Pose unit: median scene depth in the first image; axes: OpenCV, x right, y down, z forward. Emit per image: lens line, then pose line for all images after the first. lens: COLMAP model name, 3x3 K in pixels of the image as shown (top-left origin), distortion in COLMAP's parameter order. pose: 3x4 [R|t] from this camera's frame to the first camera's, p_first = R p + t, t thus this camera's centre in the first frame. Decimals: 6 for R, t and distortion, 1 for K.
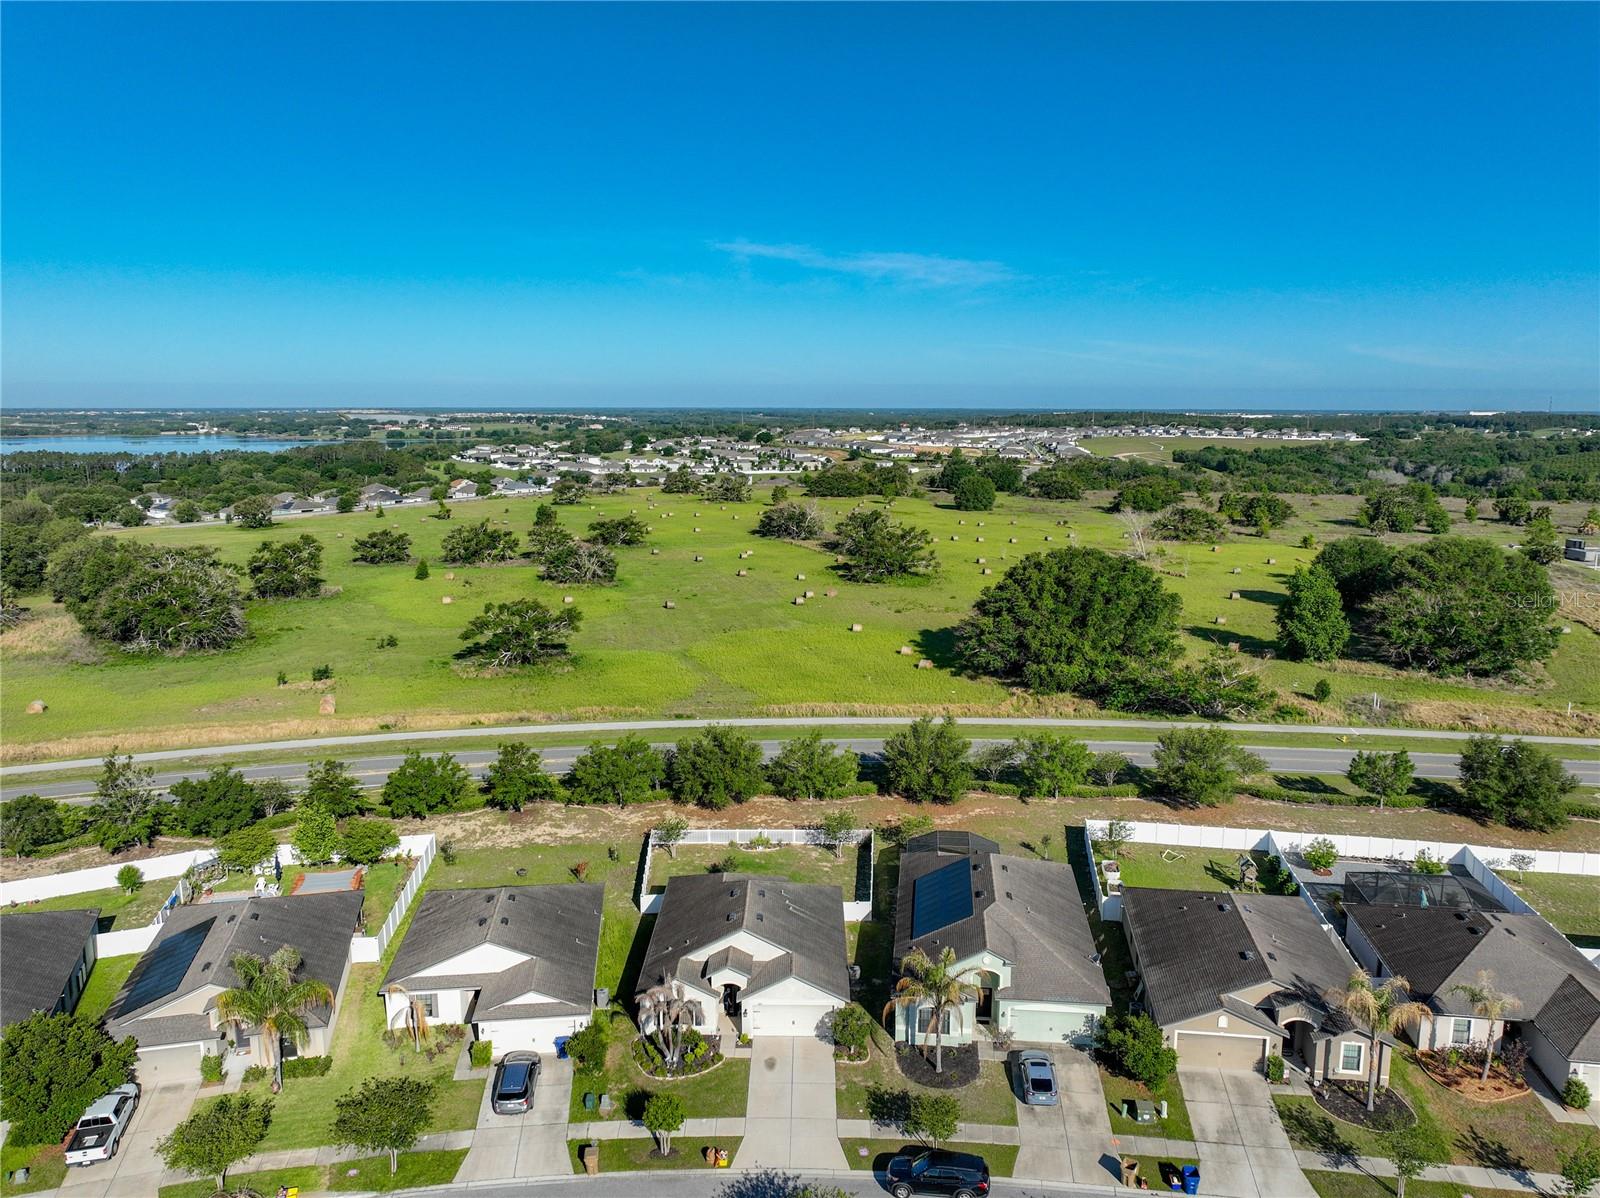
lens RADIAL K [[1158.9, 0, 797.8], [0, 1158.9, 607.1], [0, 0, 1]] dist [-0.009372, 0.009261]
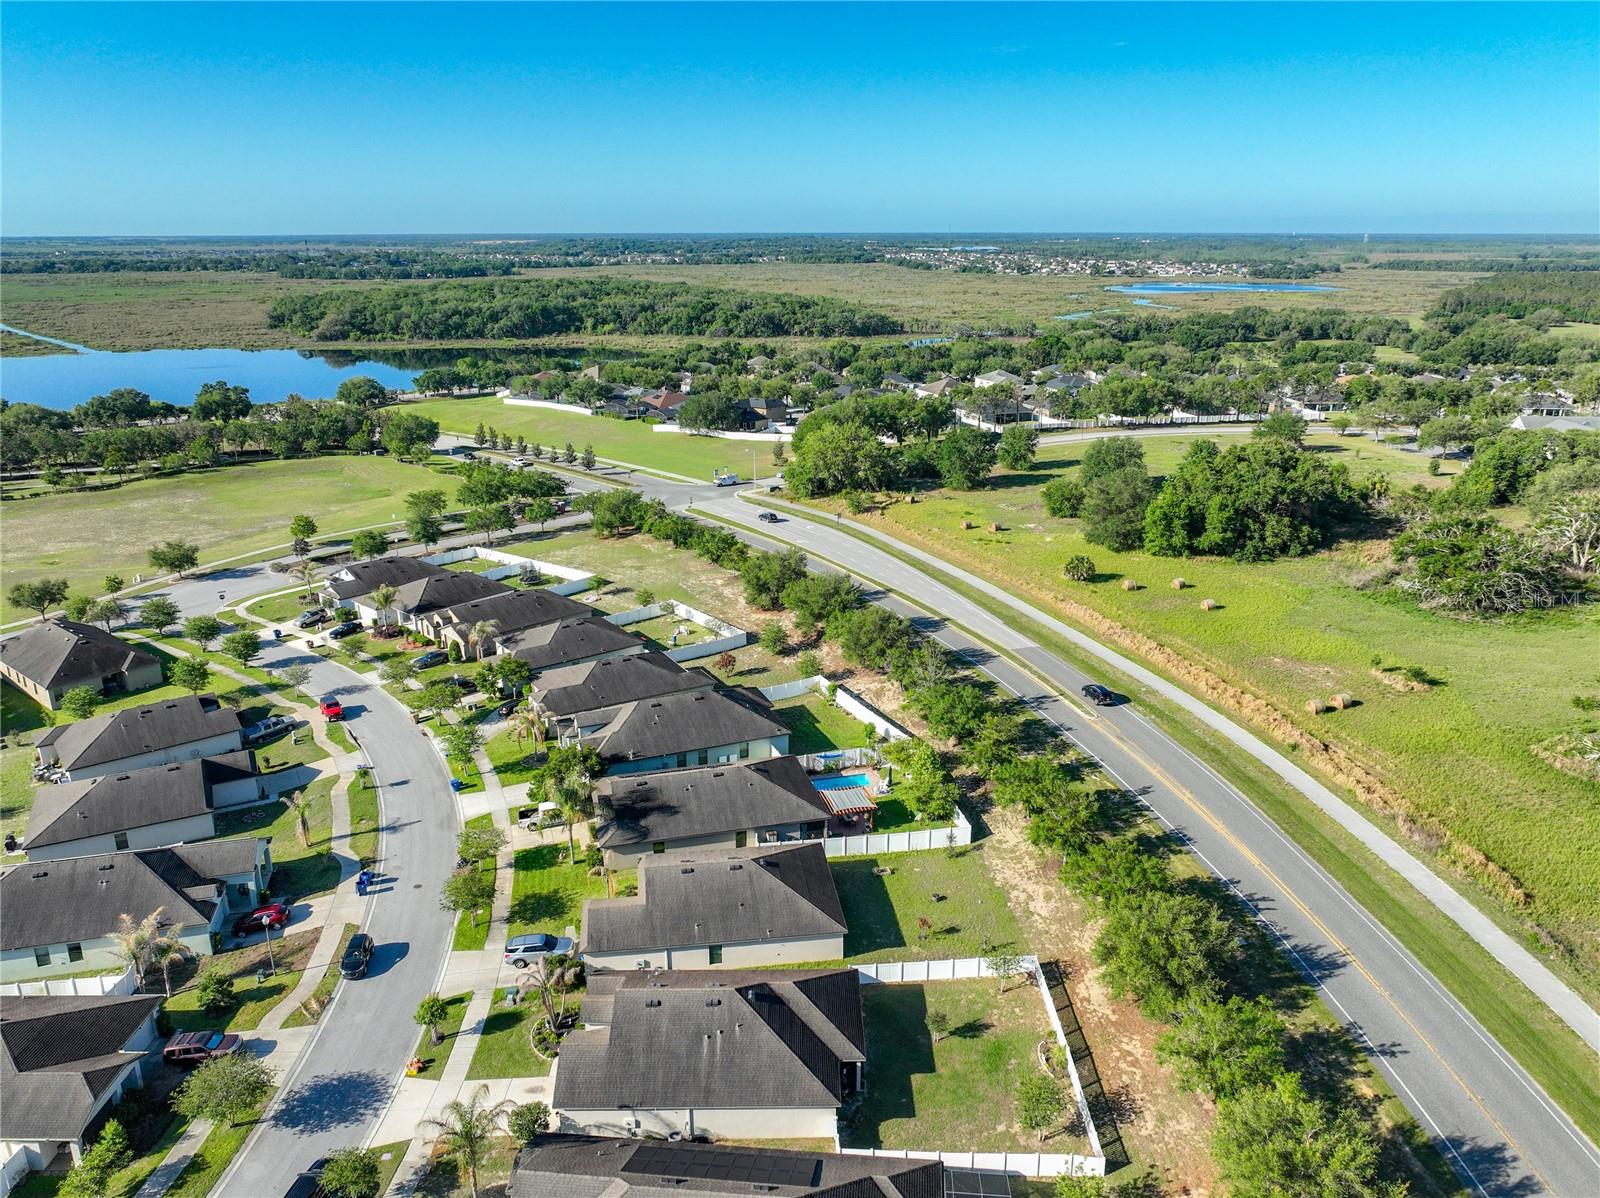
lens RADIAL K [[1171.4, 0, 774.0], [0, 1171.4, 599.4], [0, 0, 1]] dist [-0.000595, 0.003575]
pose [[-0.007471, 0.304899, -0.952355, 0.569510], [-0.148721, 0.941451, 0.302575, -0.257783], [0.988851, 0.143896, 0.038311, 0.734712]]
